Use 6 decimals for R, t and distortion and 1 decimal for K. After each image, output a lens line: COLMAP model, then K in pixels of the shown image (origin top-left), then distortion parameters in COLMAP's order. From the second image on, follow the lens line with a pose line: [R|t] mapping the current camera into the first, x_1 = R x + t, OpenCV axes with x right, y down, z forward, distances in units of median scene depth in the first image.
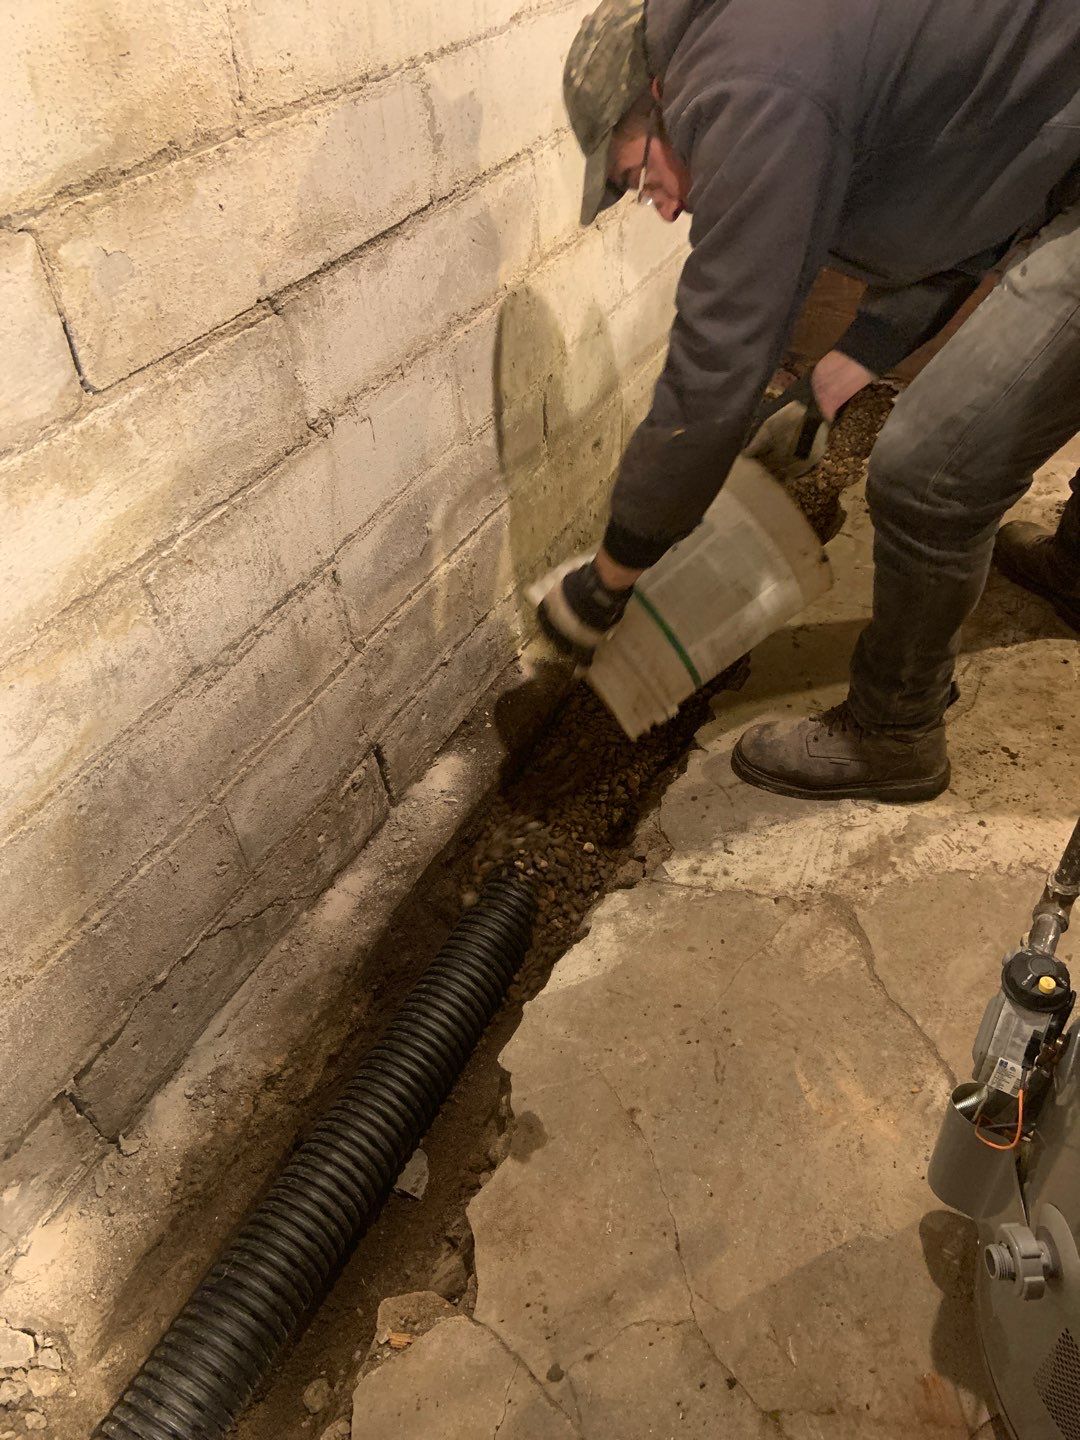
lens RADIAL K [[1069.4, 0, 540.0], [0, 1069.4, 720.0], [0, 0, 1]] dist [0.105991, -0.161237]
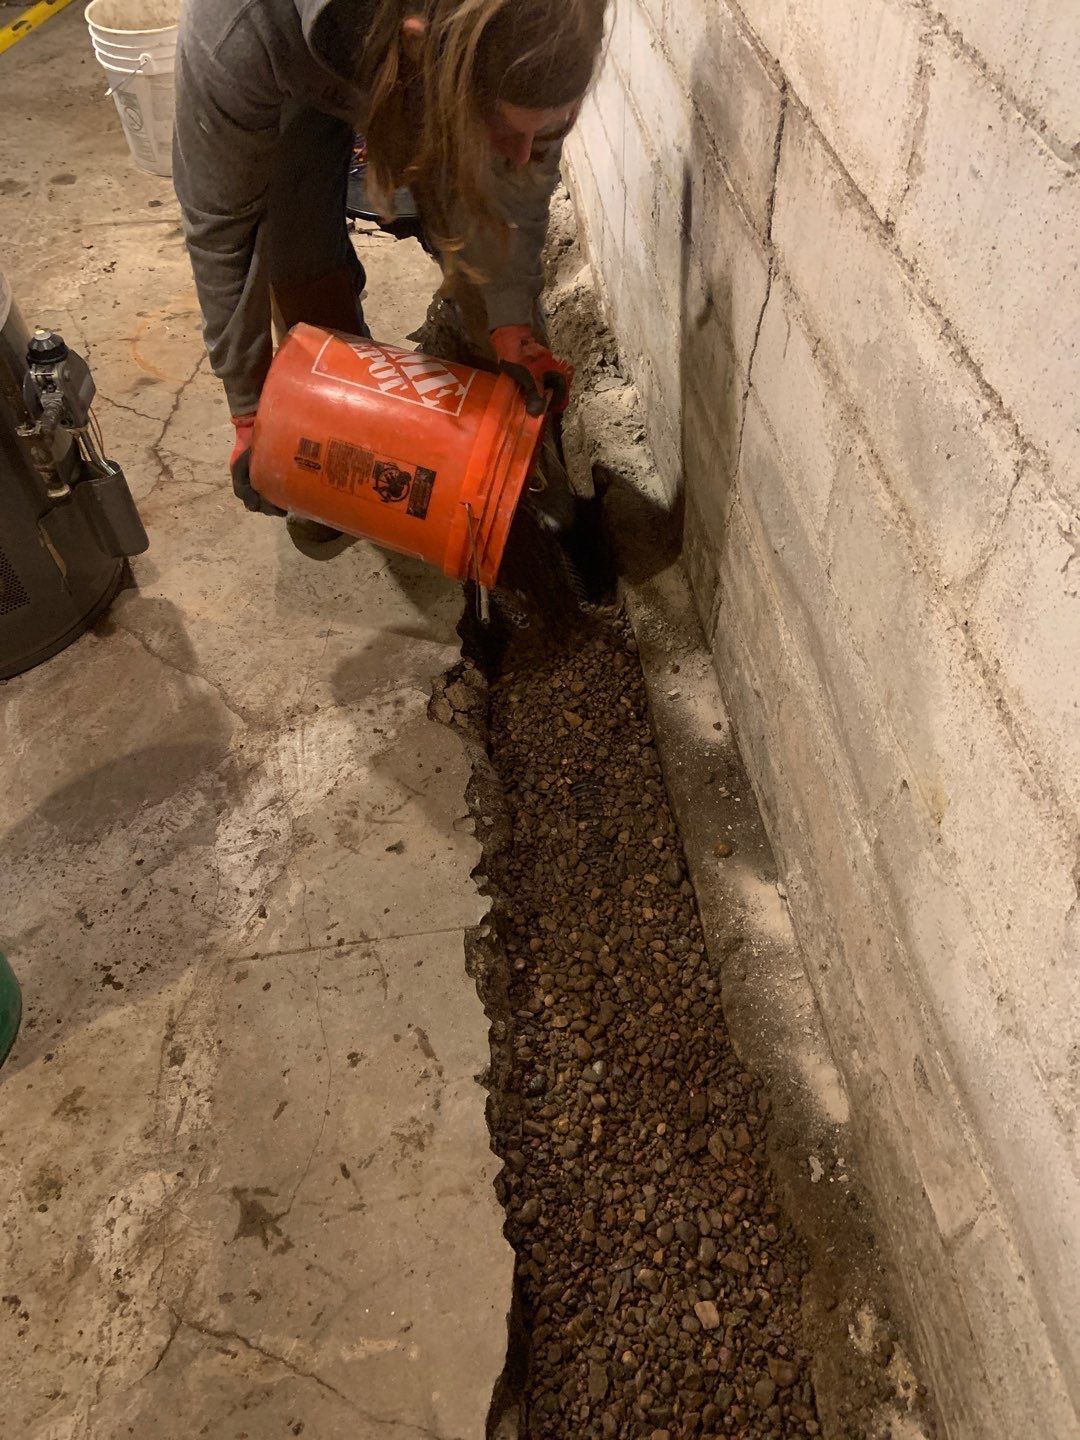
lens RADIAL K [[1073.3, 0, 535.1], [0, 1073.3, 711.4], [0, 0, 1]] dist [0.125742, -0.159276]
pose [[-0.830290, 0.467810, -0.302940, 0.367288], [-0.315036, 0.054444, 0.947517, -0.925215], [0.459751, 0.882151, 0.102173, 0.994251]]
